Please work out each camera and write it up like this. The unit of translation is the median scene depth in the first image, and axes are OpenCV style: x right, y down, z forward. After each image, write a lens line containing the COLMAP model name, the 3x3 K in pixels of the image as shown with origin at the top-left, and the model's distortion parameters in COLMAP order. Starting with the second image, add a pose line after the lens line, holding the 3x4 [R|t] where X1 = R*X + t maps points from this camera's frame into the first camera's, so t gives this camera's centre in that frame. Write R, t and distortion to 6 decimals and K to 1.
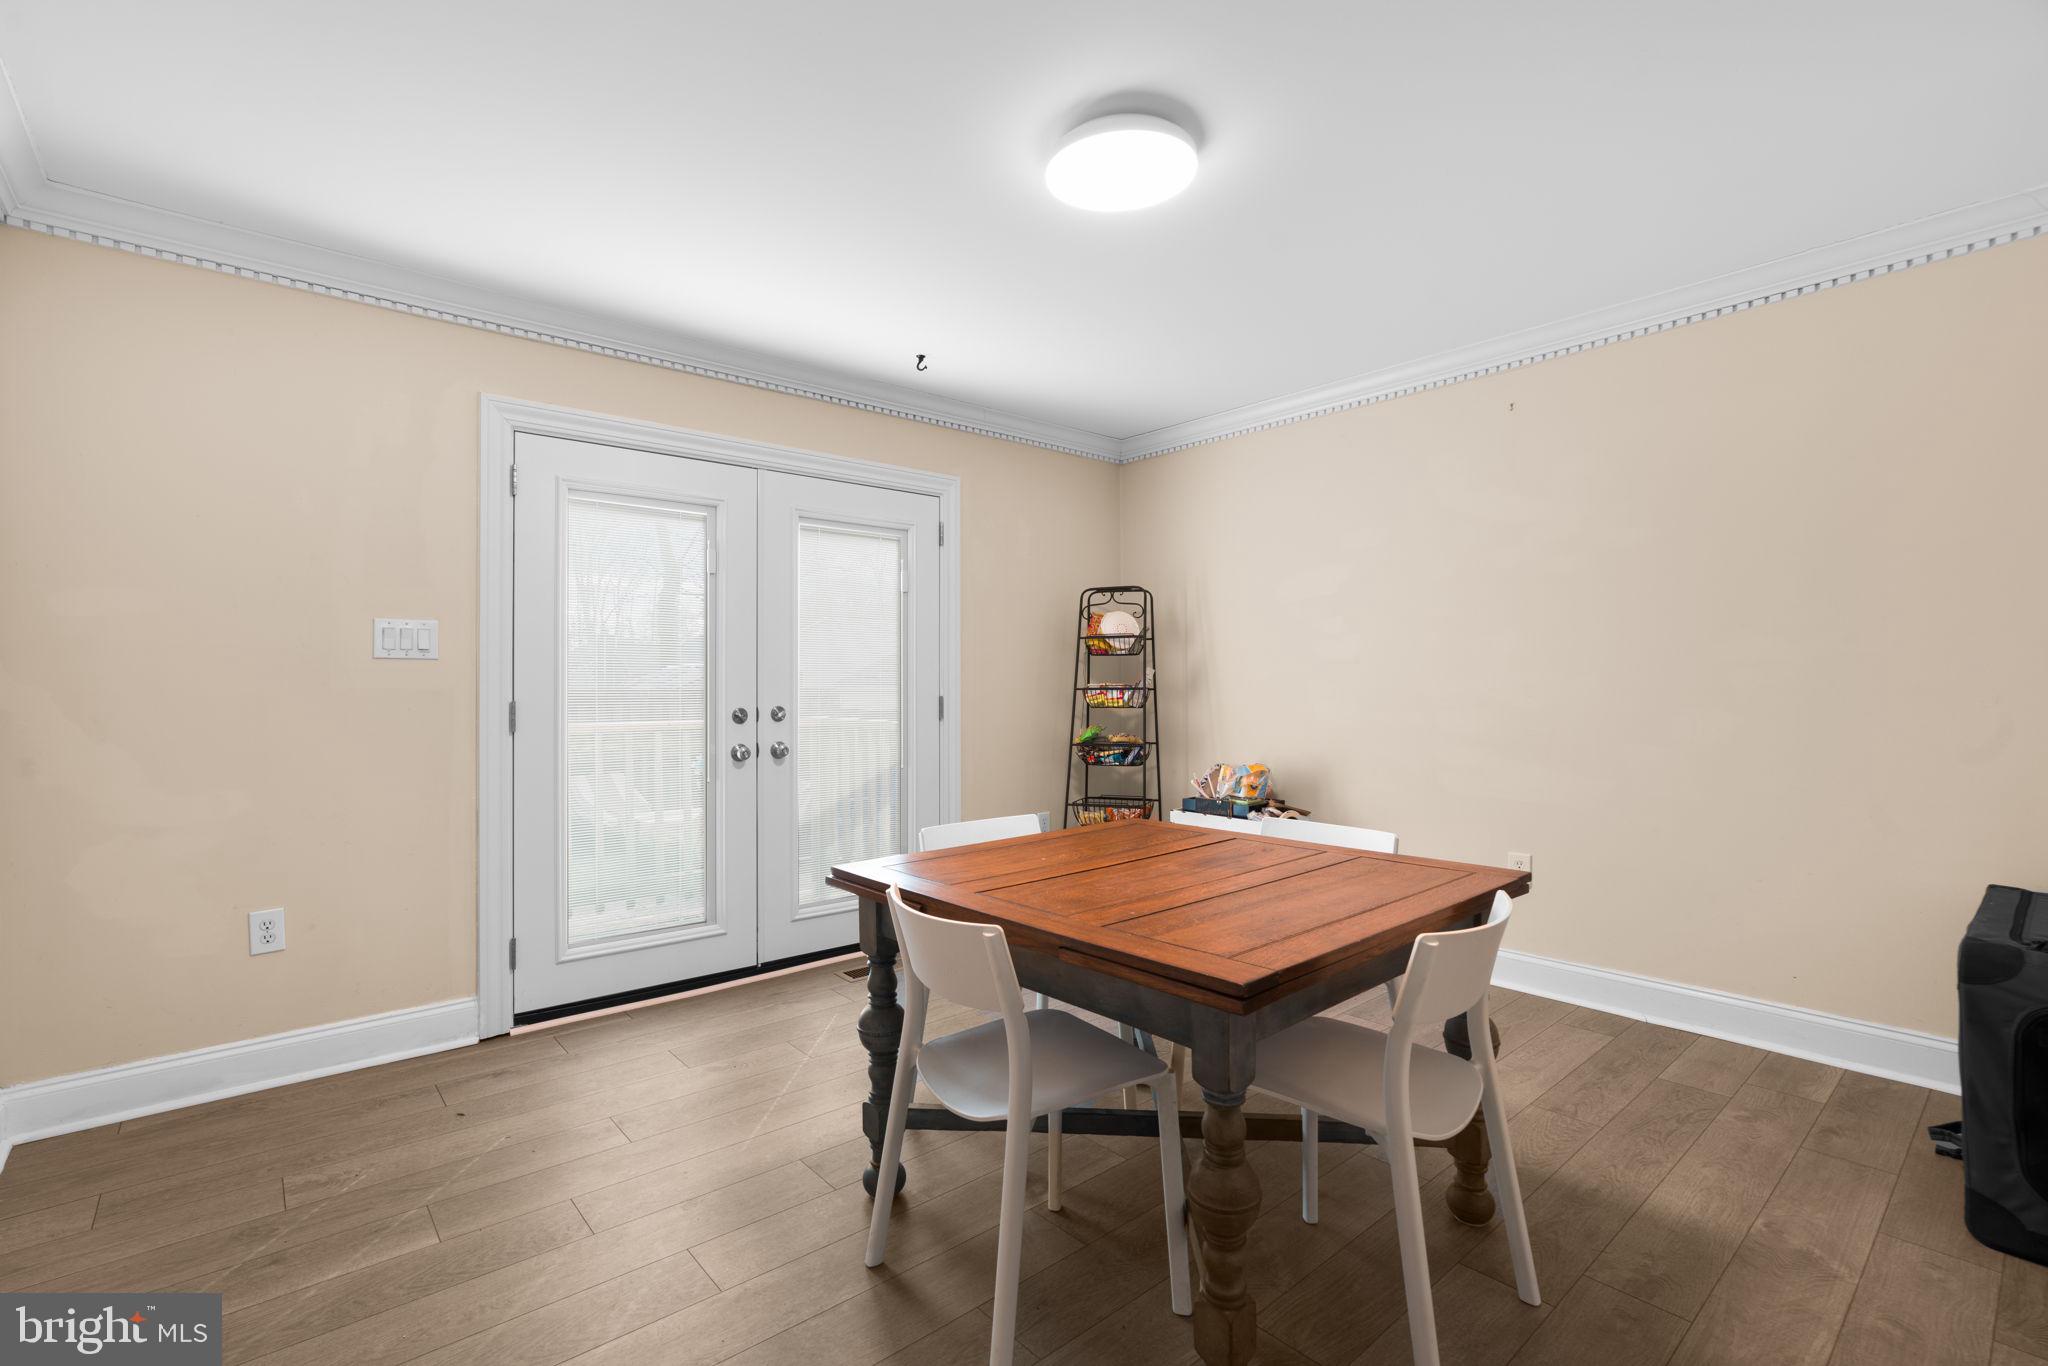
lens RADIAL K [[927.0, 0, 1024.8], [0, 927.0, 684.7], [0, 0, 1]] dist [-0.010150, 0.003212]
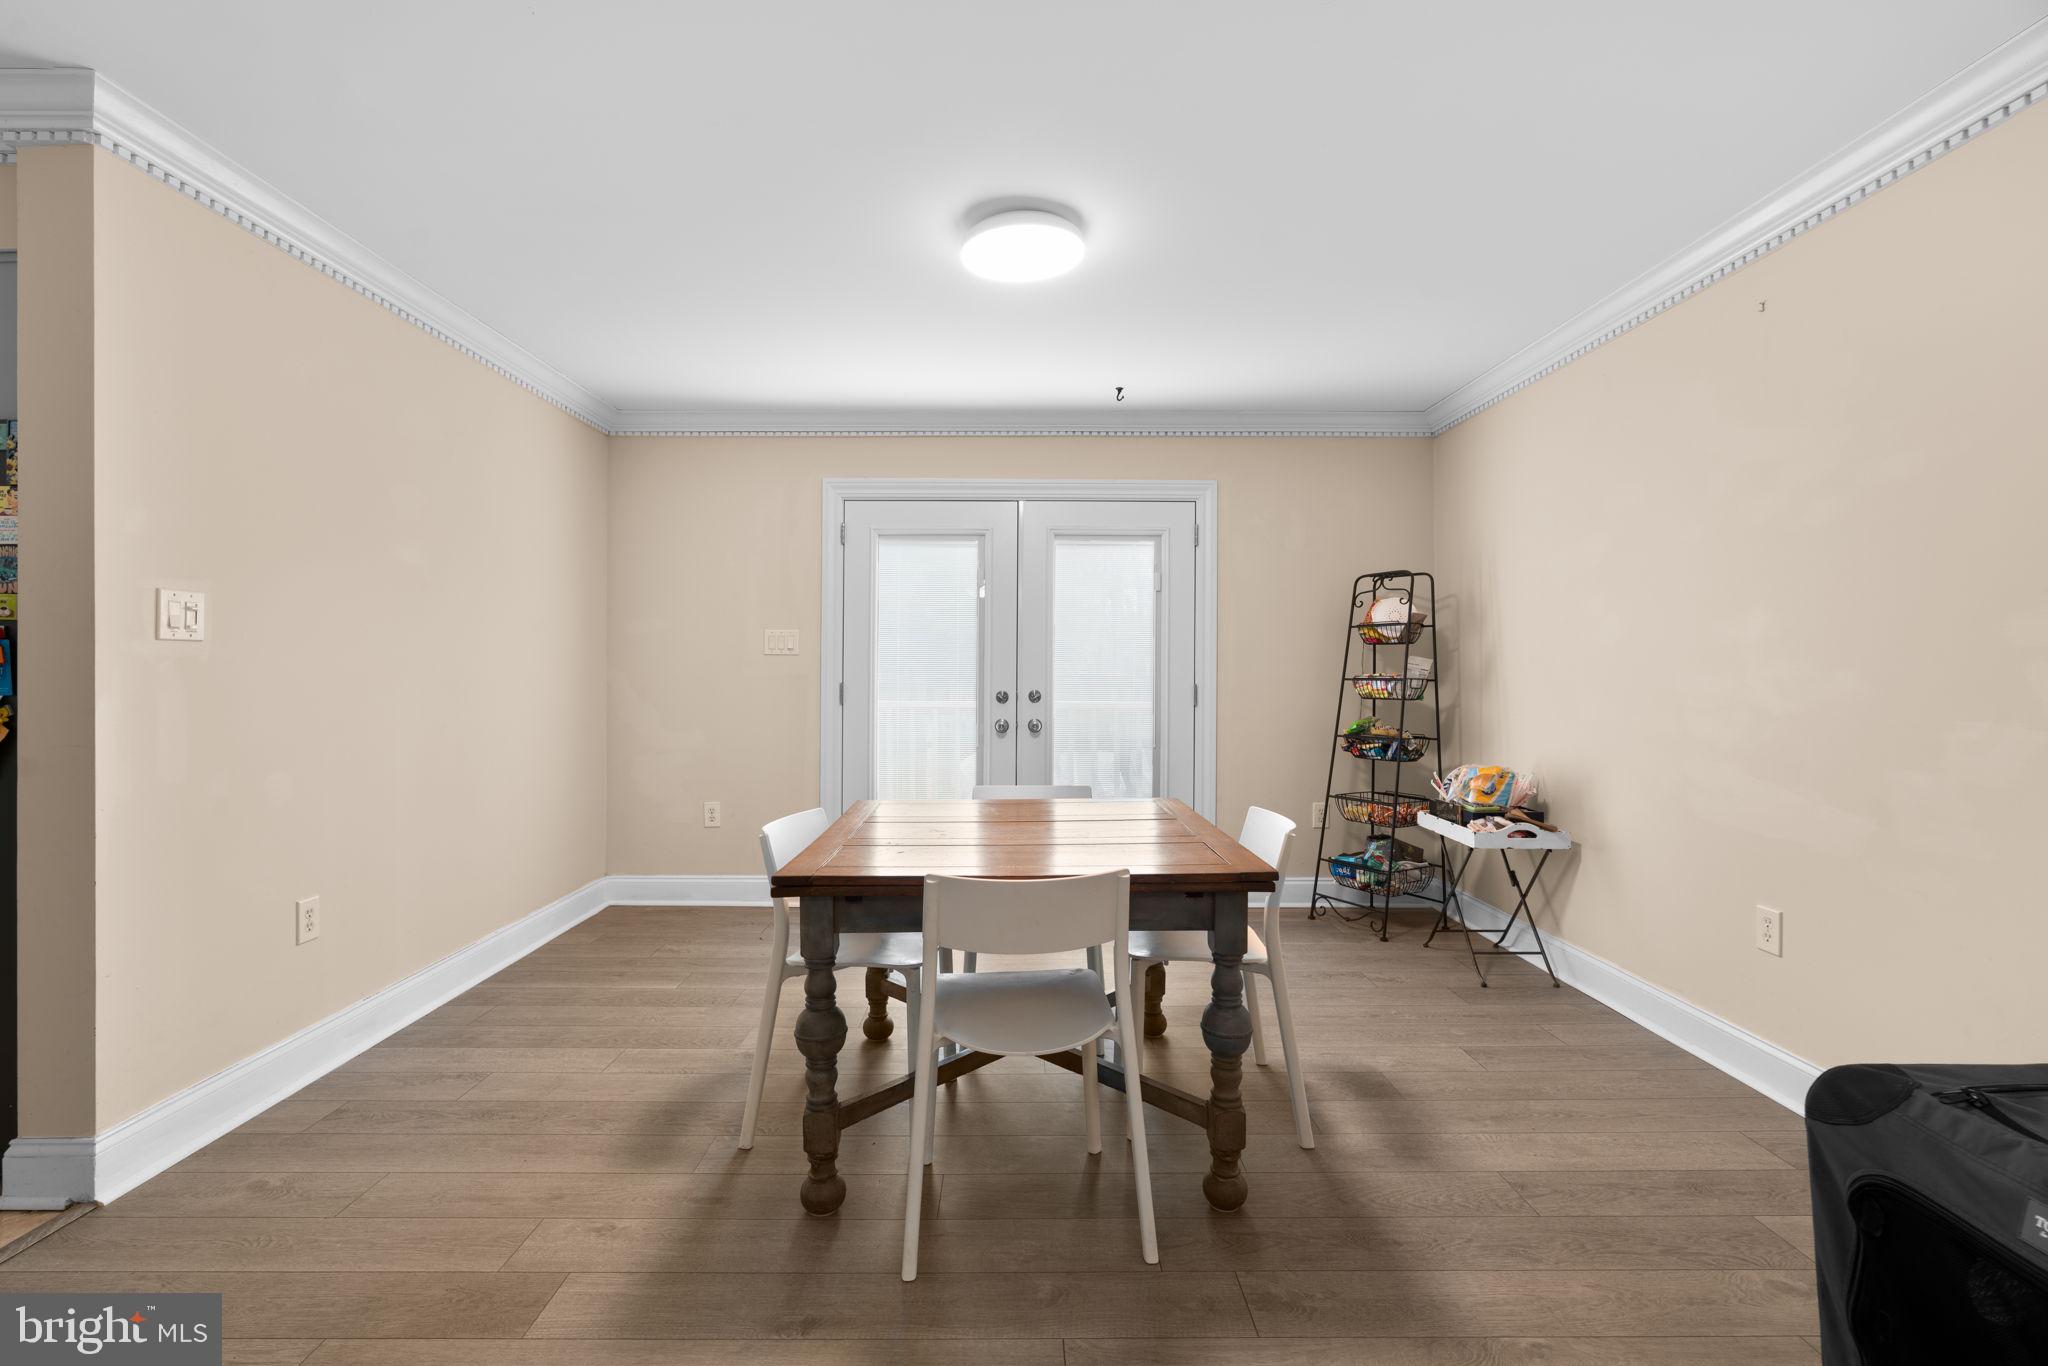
lens RADIAL K [[927.0, 0, 1022.8], [0, 927.0, 671.9], [0, 0, 1]] dist [-0.010150, 0.003212]
pose [[0.760474, 0.006218, -0.649338, 0.485862], [-0.005780, 0.999979, 0.002807, -0.004370], [0.649342, 0.001618, 0.760495, 0.041485]]
